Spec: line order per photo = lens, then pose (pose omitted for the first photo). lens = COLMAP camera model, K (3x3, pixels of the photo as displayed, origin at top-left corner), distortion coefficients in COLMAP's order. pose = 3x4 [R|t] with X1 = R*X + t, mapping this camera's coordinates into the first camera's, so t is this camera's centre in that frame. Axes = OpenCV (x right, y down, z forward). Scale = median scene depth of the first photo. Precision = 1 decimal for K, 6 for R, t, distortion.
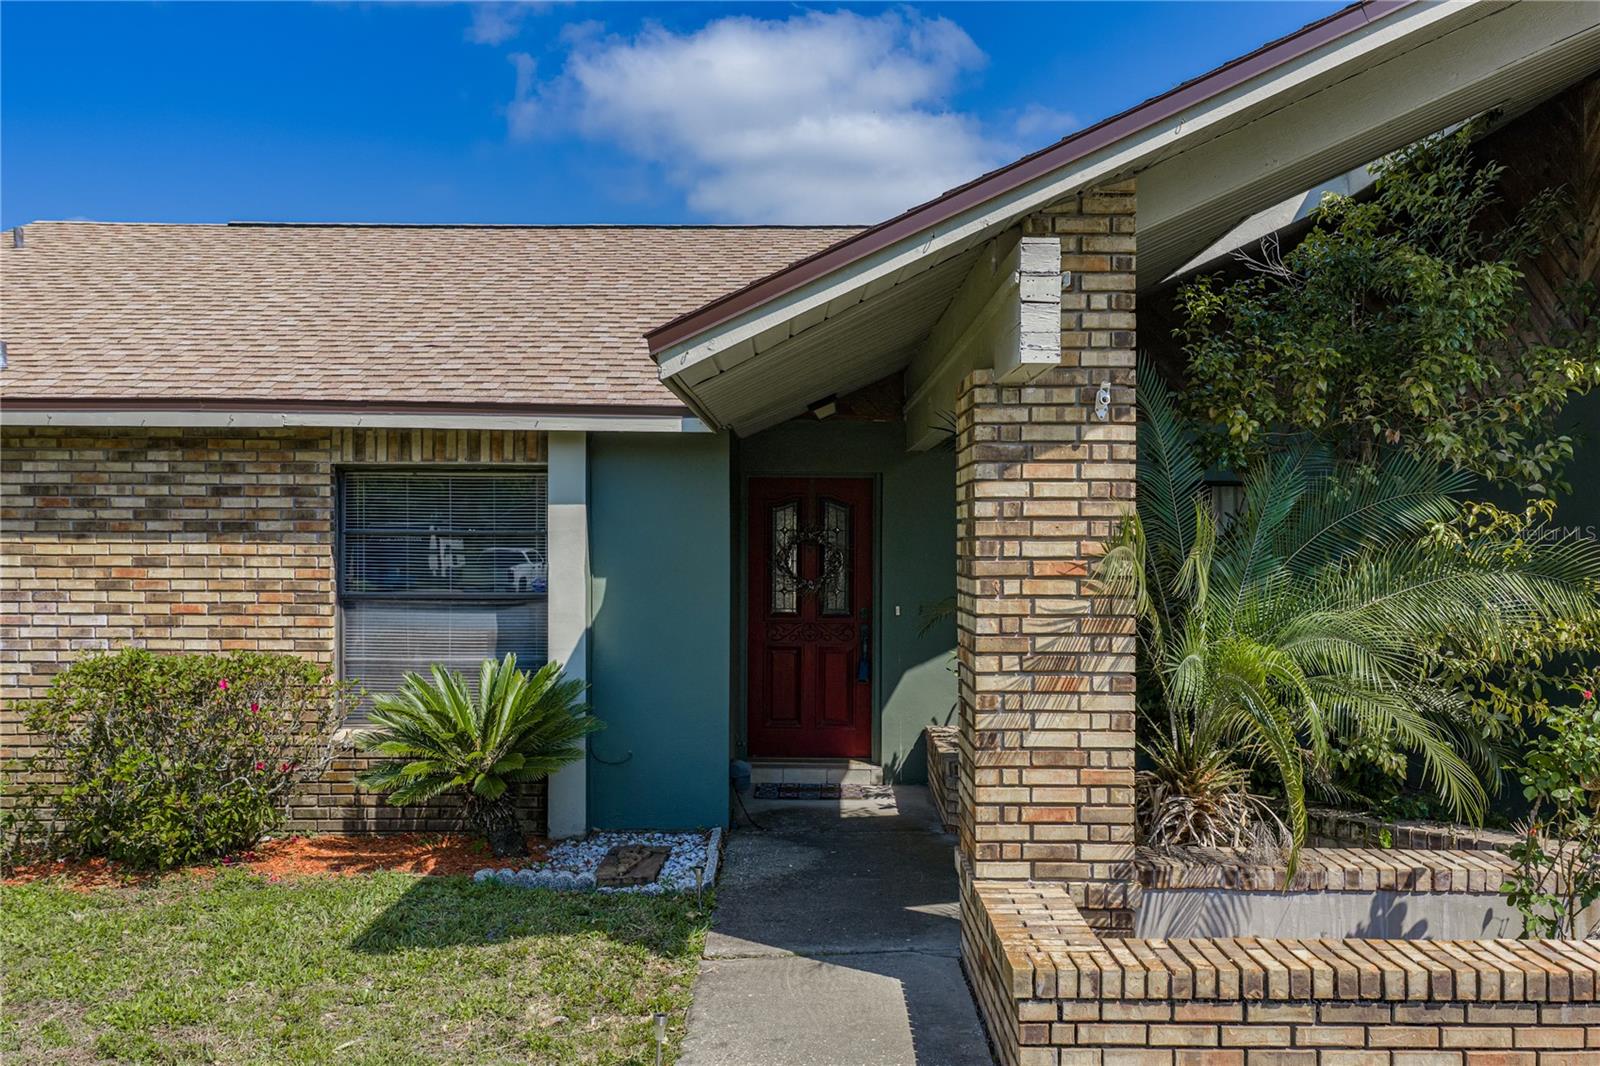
lens RADIAL K [[1338.6, 0, 800.0], [0, 1338.6, 533.0], [0, 0, 1]] dist [0.024228, -0.006193]
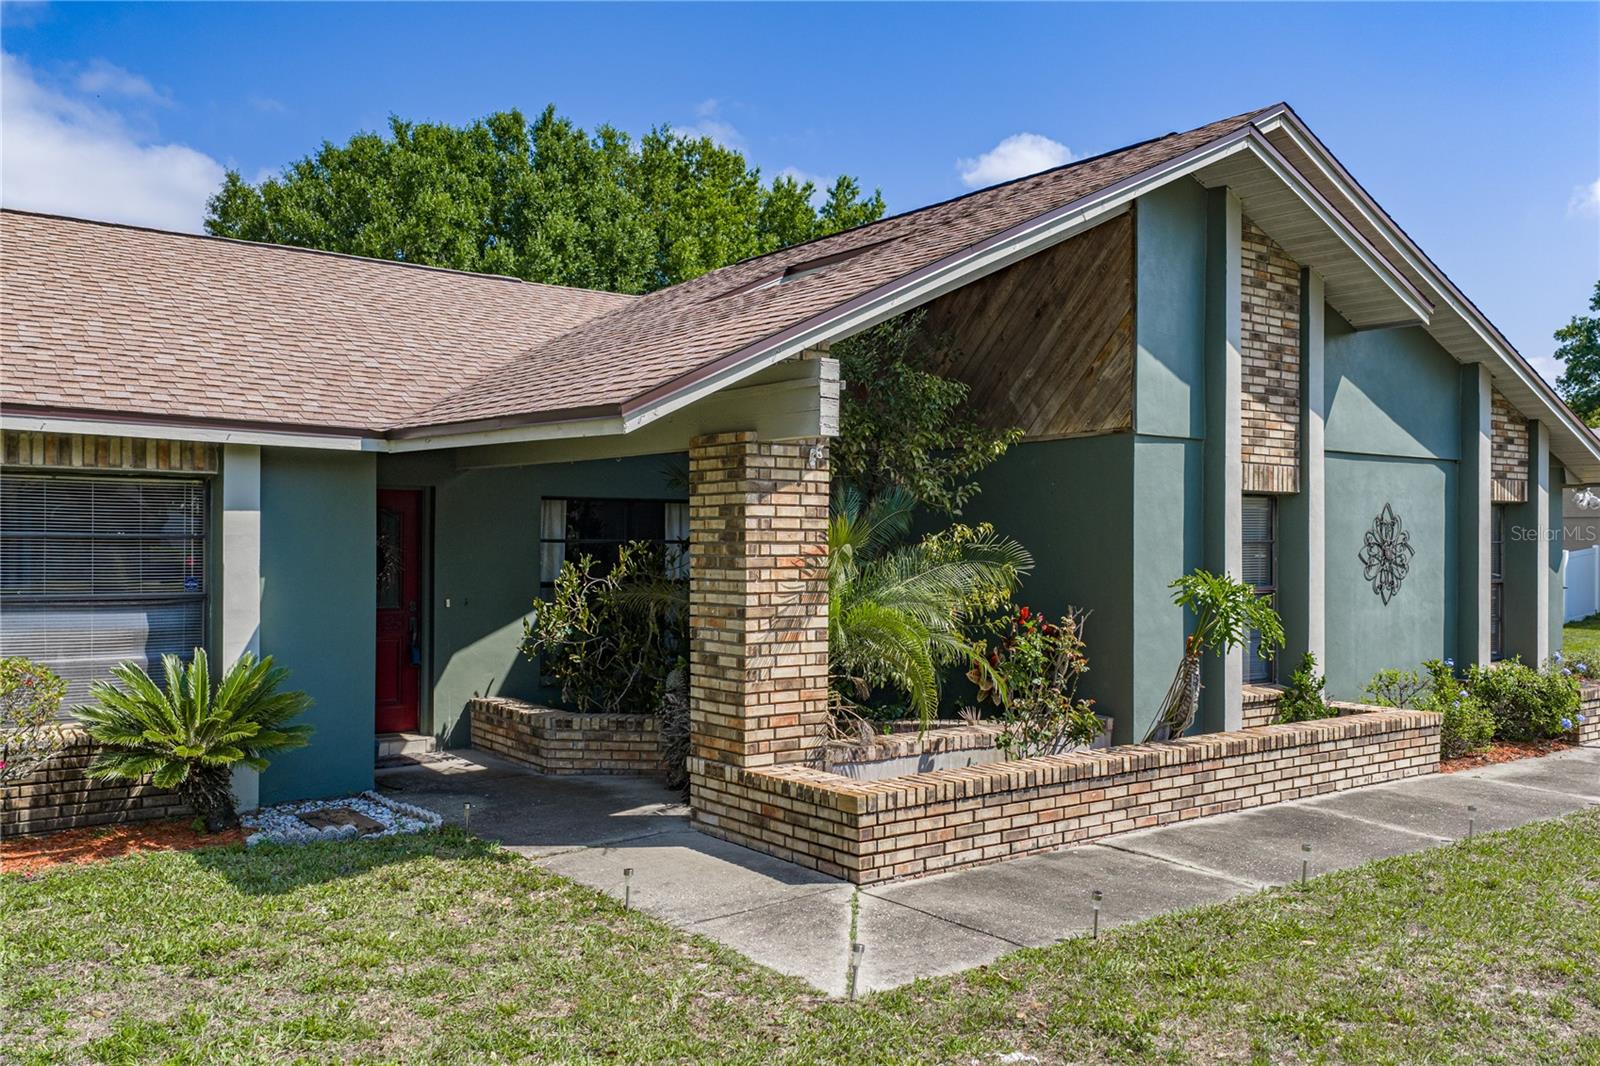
lens RADIAL K [[1326.1, 0, 800.0], [0, 1326.1, 533.0], [0, 0, 1]] dist [0.025592, 0.000994]
pose [[0.793010, 0.006358, 0.609176, -0.630333], [-0.004604, 0.999980, -0.004444, -0.000501], [-0.609192, 0.000720, 0.793023, -0.194015]]
